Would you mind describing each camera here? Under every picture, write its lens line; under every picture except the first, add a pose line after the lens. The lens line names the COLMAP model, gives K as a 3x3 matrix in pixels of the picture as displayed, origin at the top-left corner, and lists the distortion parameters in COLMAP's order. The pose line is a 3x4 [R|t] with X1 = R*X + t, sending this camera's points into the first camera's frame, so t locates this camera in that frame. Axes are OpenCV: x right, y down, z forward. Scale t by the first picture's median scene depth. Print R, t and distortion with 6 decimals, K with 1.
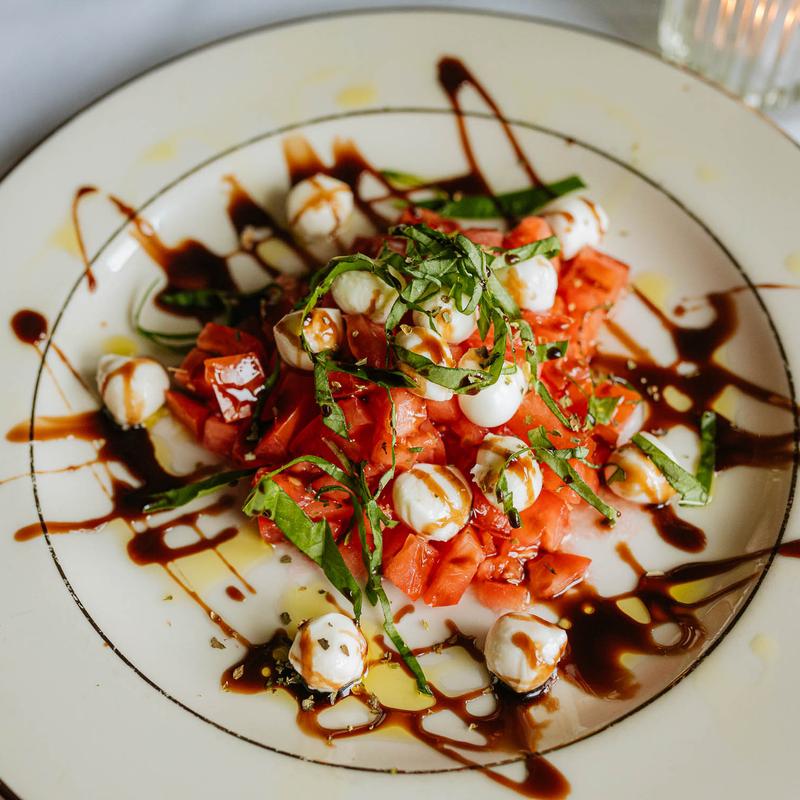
lens RADIAL K [[1281.4, 0, 400.0], [0, 1281.4, 400.0], [0, 0, 1]] dist [-0.055833, -0.040745]
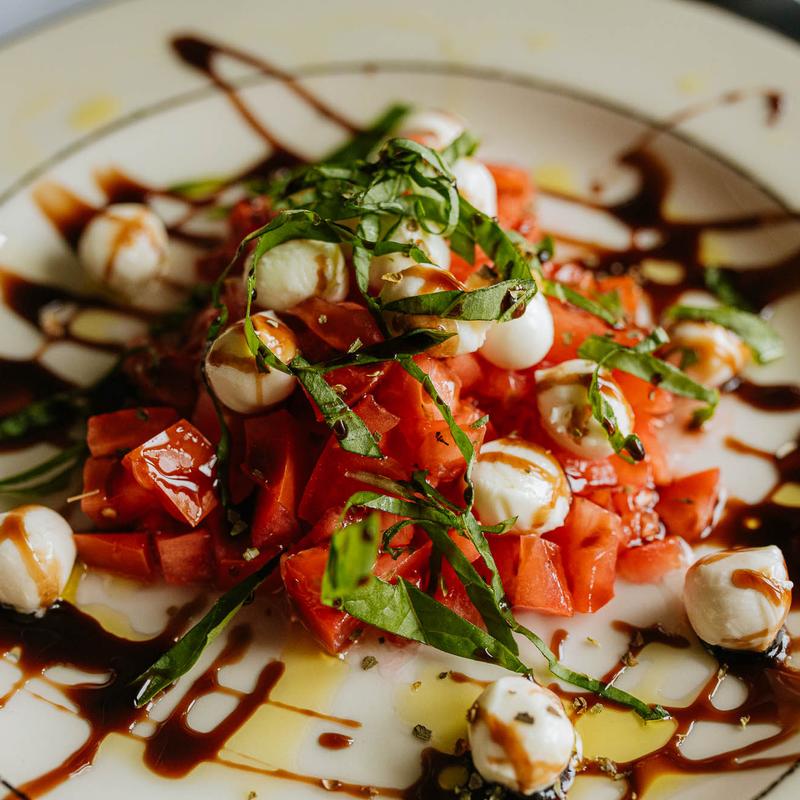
lens RADIAL K [[1281.4, 0, 400.0], [0, 1281.4, 400.0], [0, 0, 1]] dist [-0.055833, -0.040745]
pose [[0.840952, -0.400416, 0.363960, -0.271695], [0.449517, 0.891389, -0.057961, 0.047622], [-0.301221, 0.212348, 0.929610, 0.337587]]
